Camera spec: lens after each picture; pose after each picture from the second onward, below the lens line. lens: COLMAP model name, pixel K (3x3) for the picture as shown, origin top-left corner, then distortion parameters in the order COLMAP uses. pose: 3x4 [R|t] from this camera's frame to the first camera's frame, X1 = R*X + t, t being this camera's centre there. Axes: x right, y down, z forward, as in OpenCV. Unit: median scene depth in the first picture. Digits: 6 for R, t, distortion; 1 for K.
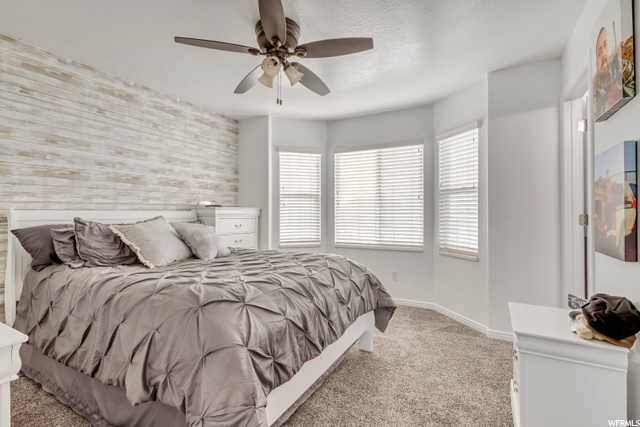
lens RADIAL K [[304.5, 0, 318.8], [0, 304.5, 211.9], [0, 0, 1]] dist [-0.000588, 0.000321]
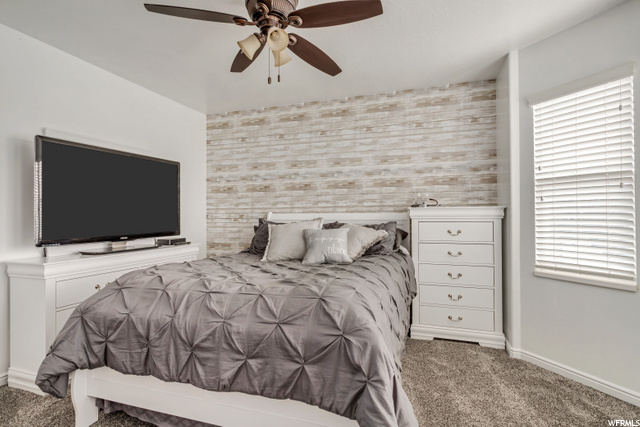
lens RADIAL K [[279.4, 0, 320.0], [0, 279.4, 213.5], [0, 0, 1]] dist [0.000709, 0.000070]
pose [[0.225689, -0.002869, -0.974195, 0.290759], [0.010100, 0.999949, -0.000605, -0.001396], [0.974147, -0.009703, 0.225706, 0.541722]]
